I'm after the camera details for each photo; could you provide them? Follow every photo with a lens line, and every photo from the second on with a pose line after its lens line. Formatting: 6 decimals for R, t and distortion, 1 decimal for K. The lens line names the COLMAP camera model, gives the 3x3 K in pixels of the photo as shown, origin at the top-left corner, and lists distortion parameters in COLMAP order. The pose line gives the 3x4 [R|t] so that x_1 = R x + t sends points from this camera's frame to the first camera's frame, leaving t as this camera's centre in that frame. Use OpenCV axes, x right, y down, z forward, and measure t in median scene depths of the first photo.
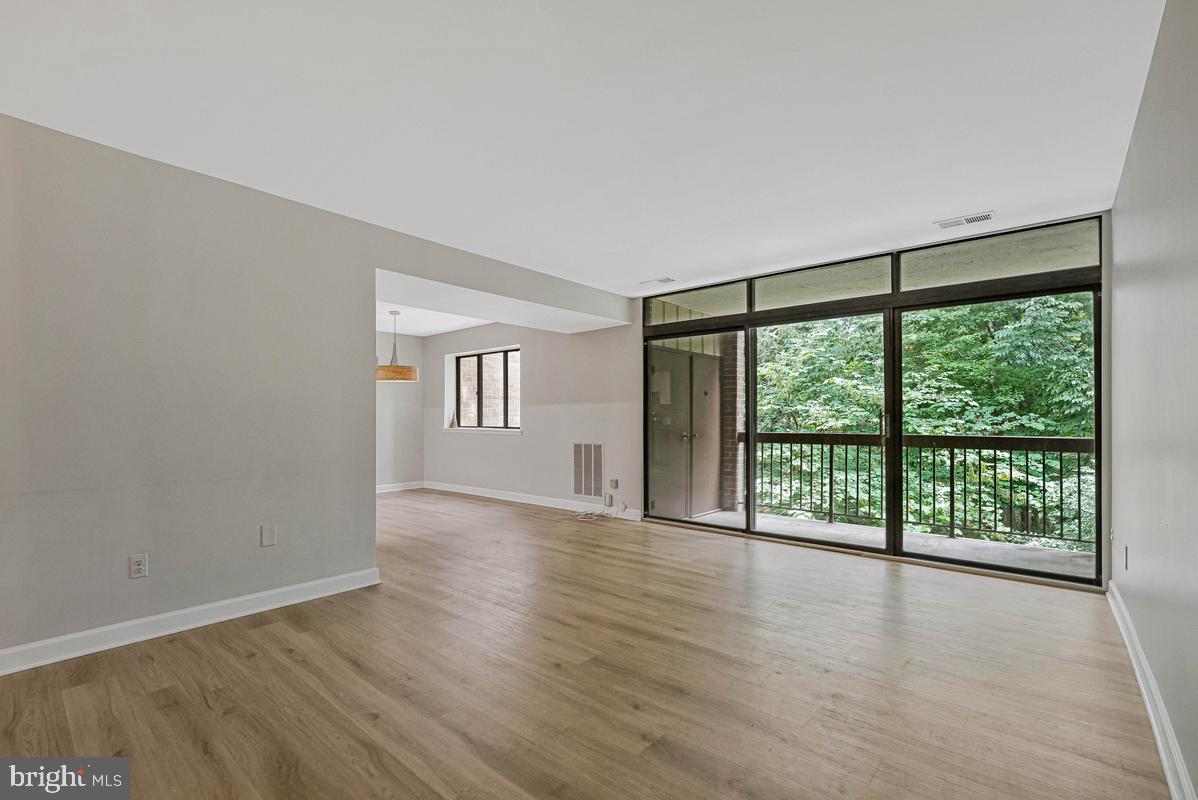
lens RADIAL K [[537.6, 0, 595.9], [0, 537.6, 396.5], [0, 0, 1]] dist [-0.020764, -0.000604]
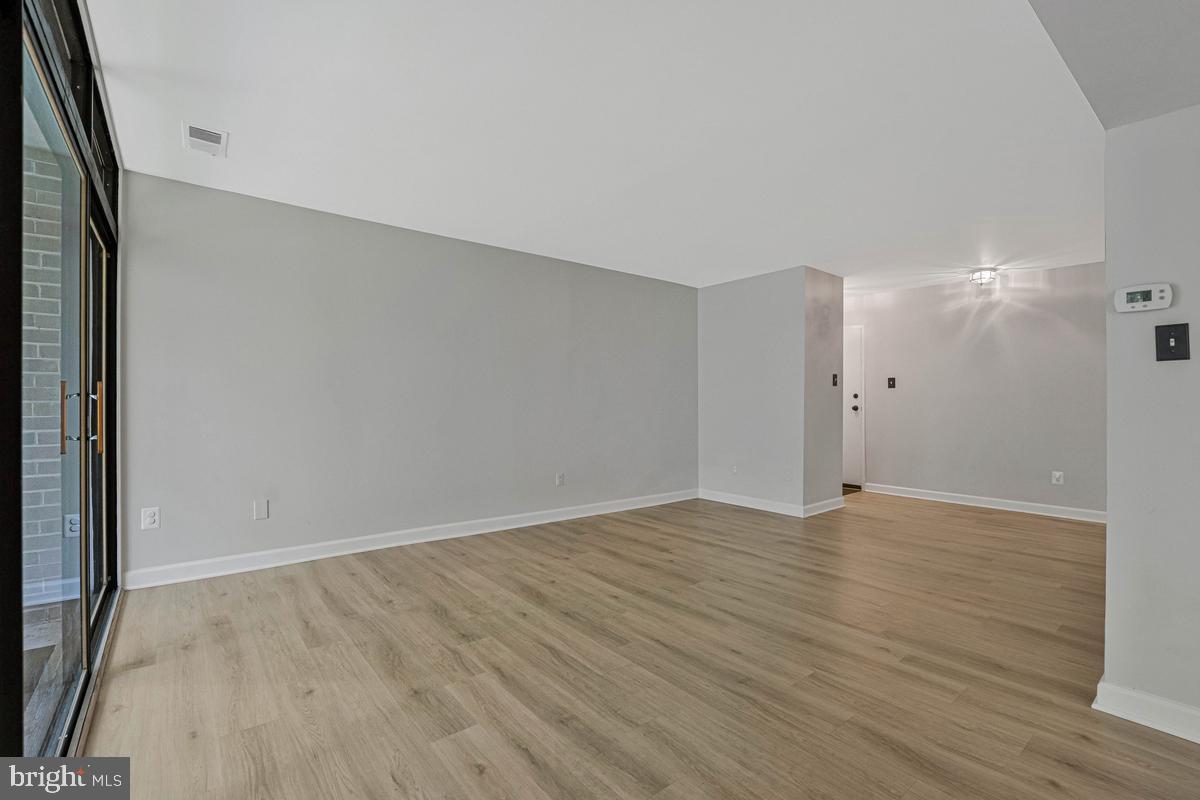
lens RADIAL K [[538.5, 0, 596.8], [0, 538.5, 396.5], [0, 0, 1]] dist [-0.020764, -0.000604]
pose [[-0.982641, -0.009634, 0.185269, -0.003355], [-0.016588, 0.999213, -0.036024, 0.038597], [-0.184776, -0.038472, -0.982027, 1.104659]]
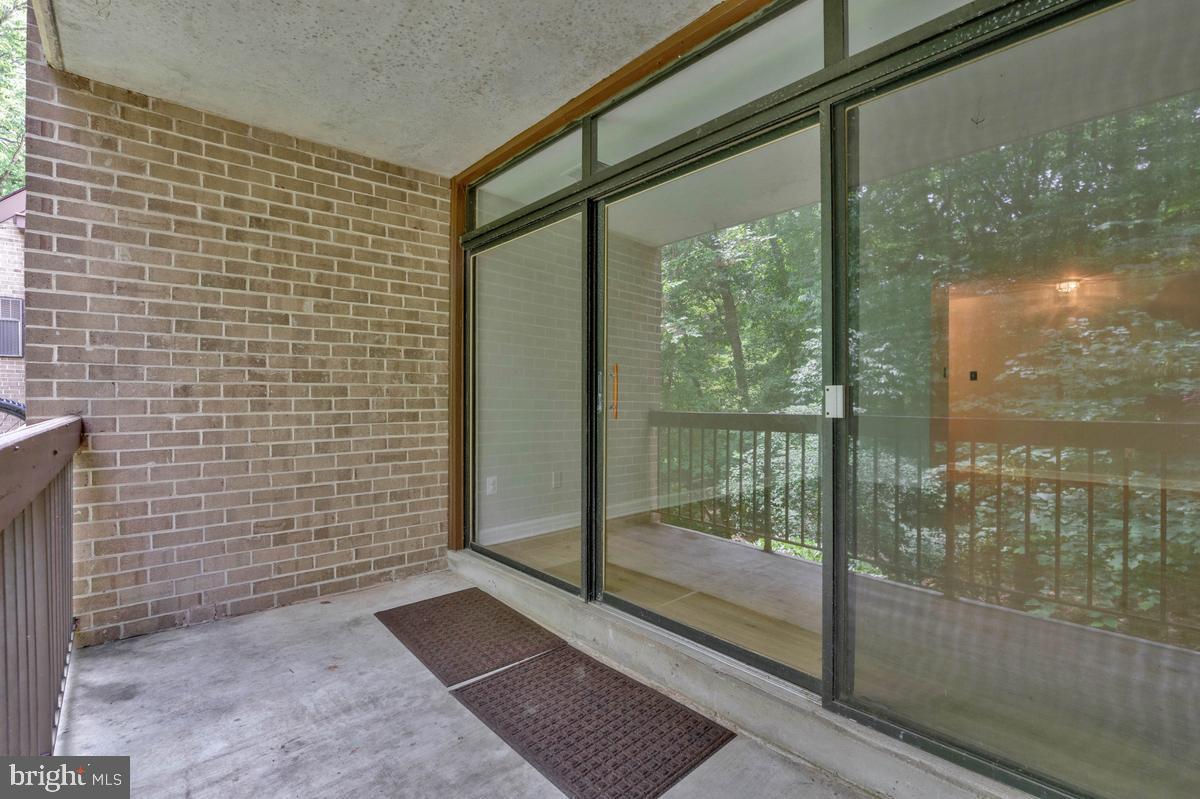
lens RADIAL K [[533.8, 0, 596.7], [0, 533.8, 396.9], [0, 0, 1]] dist [-0.014891, 0.000360]
pose [[-0.993733, -0.004392, 0.111692, 0.384468], [-0.008847, 0.999184, -0.039414, 0.071757], [-0.111428, -0.040155, -0.992961, 1.291925]]
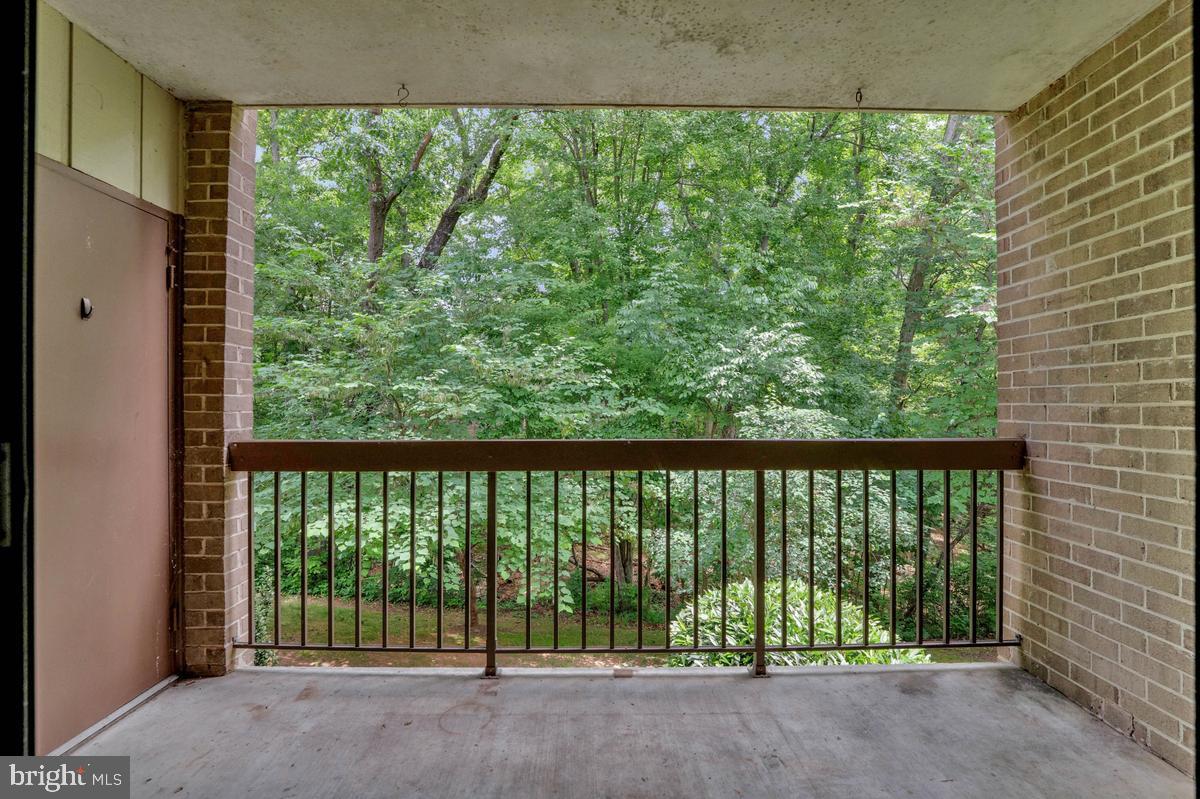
lens RADIAL K [[533.8, 0, 596.7], [0, 533.8, 396.9], [0, 0, 1]] dist [-0.014891, 0.000360]
pose [[0.754519, 0.003585, 0.656268, 0.296952], [-0.019419, 0.999669, 0.016865, 0.038072], [-0.655991, -0.025469, 0.754339, 0.804785]]
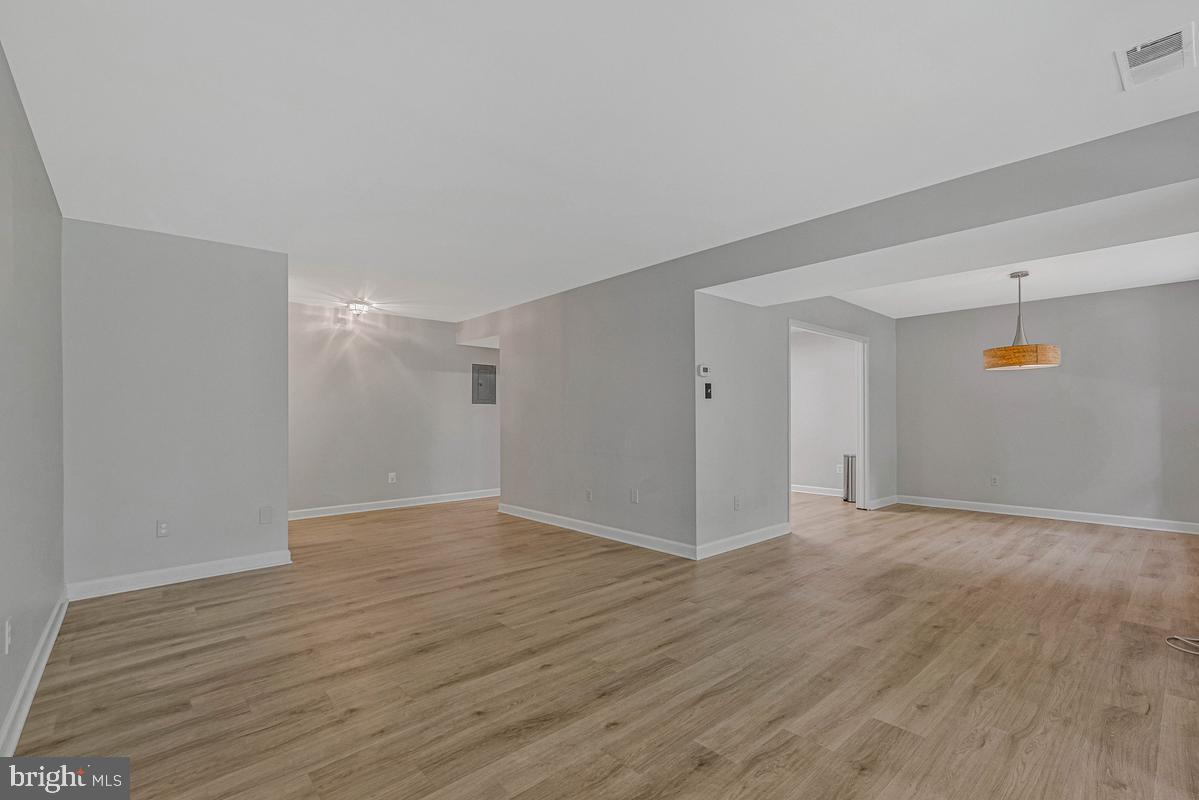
lens RADIAL K [[533.7, 0, 596.4], [0, 533.7, 424.6], [0, 0, 1]] dist [-0.012557, -0.000519]
pose [[-0.137910, 0.011824, -0.990374, 0.518839], [0.041643, 0.999114, 0.006130, 0.025590], [0.989569, -0.040397, -0.138280, 0.644231]]
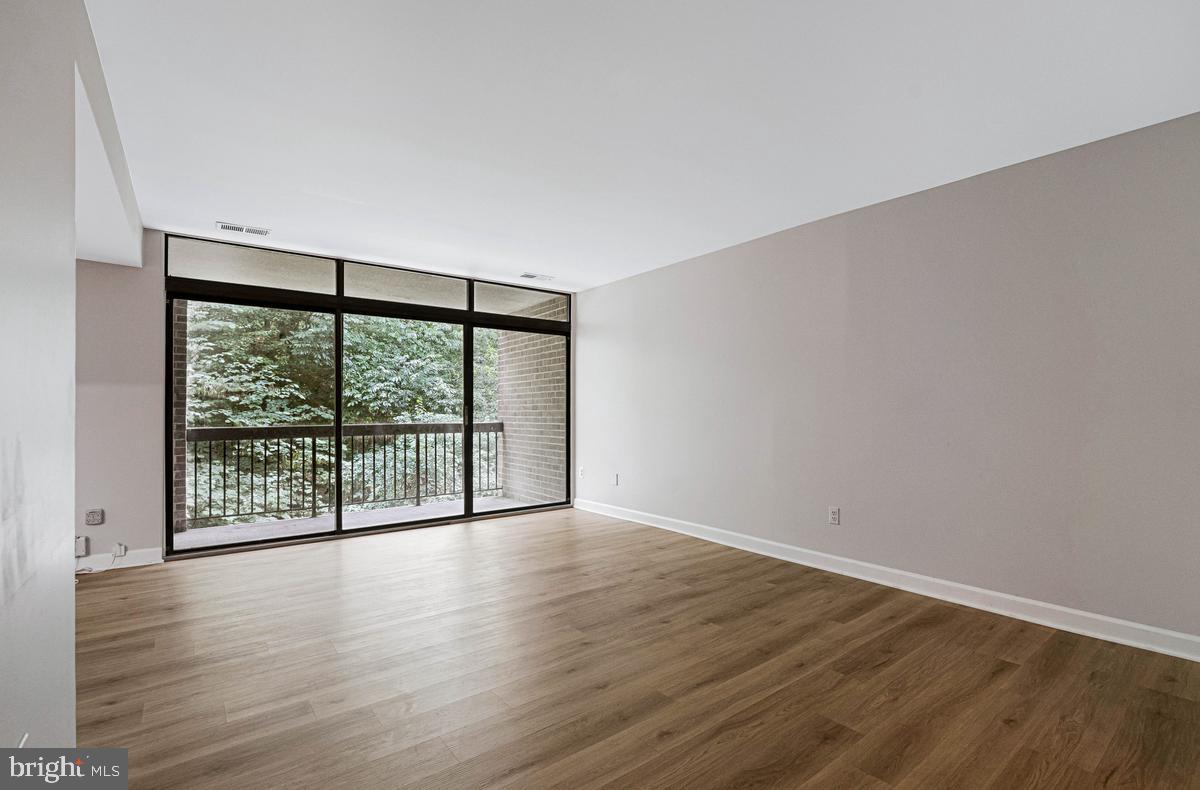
lens RADIAL K [[540.7, 0, 610.9], [0, 540.7, 401.0], [0, 0, 1]] dist [-0.044352, 0.000233]
pose [[0.190051, 0.009670, 0.981727, -0.494425], [-0.029597, 0.999553, -0.004116, 0.015307], [-0.981328, -0.028274, 0.190252, 0.348414]]
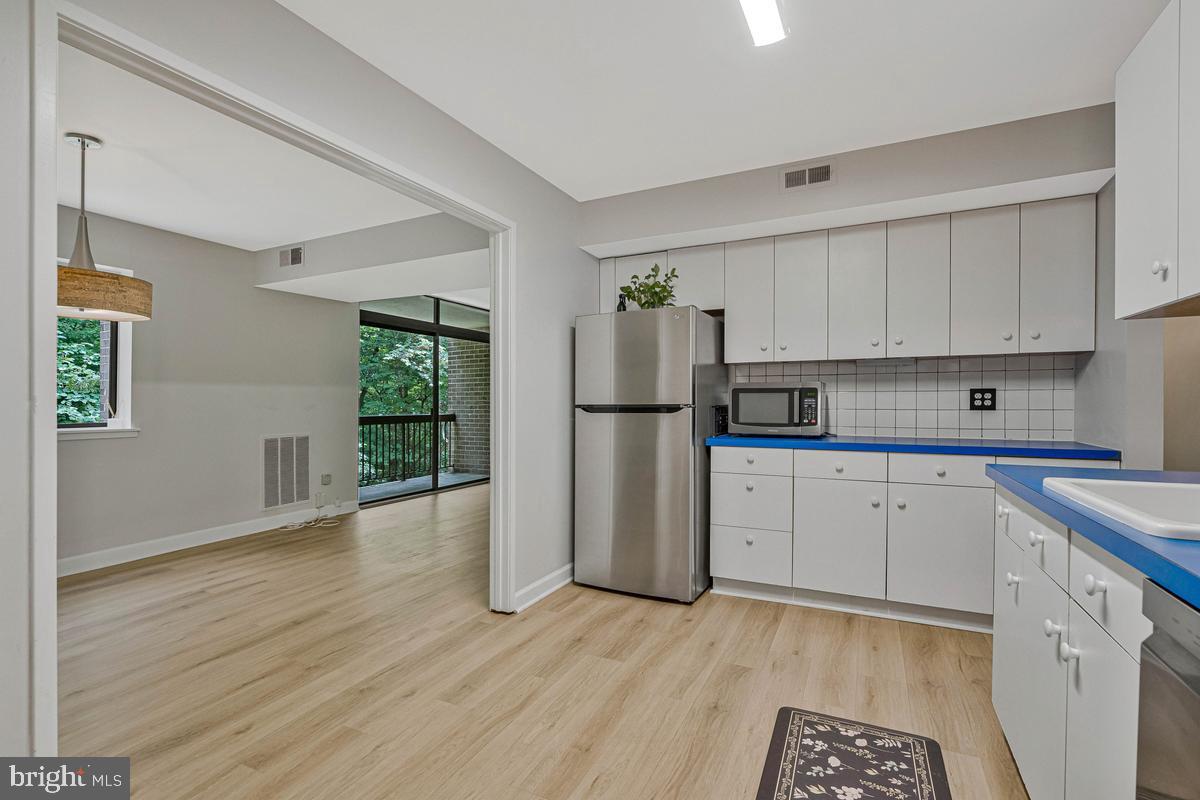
lens RADIAL K [[552.8, 0, 602.9], [0, 552.8, 403.7], [0, 0, 1]] dist [-0.006701, -0.000300]
pose [[-0.252980, -0.005648, 0.967455, -1.059066], [-0.033647, 0.999429, -0.002963, 0.029387], [-0.966886, -0.033302, -0.253026, 0.893859]]
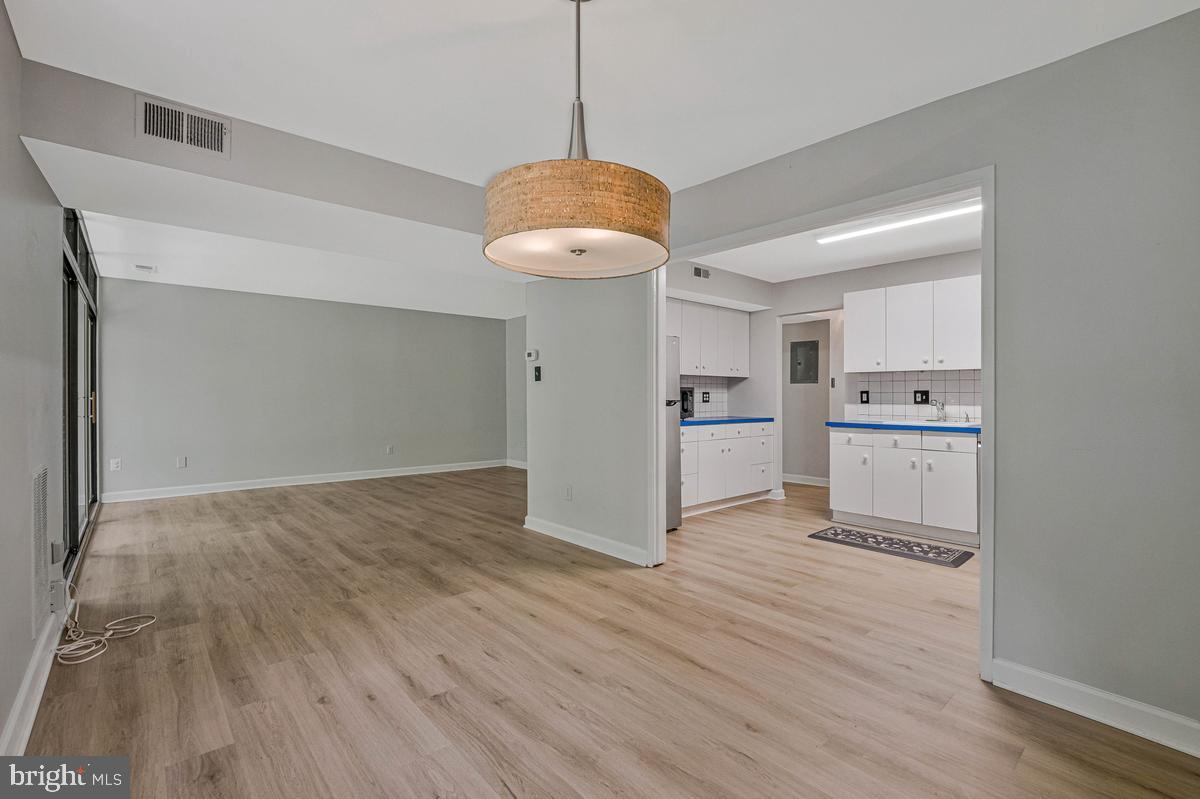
lens RADIAL K [[532.9, 0, 592.8], [0, 532.9, 395.5], [0, 0, 1]] dist [-0.014568, 0.000045]
pose [[-0.989822, -0.004345, 0.142245, -0.512300], [-0.009756, 0.999254, -0.037360, 0.051127], [-0.141976, -0.038367, -0.989126, 1.533325]]
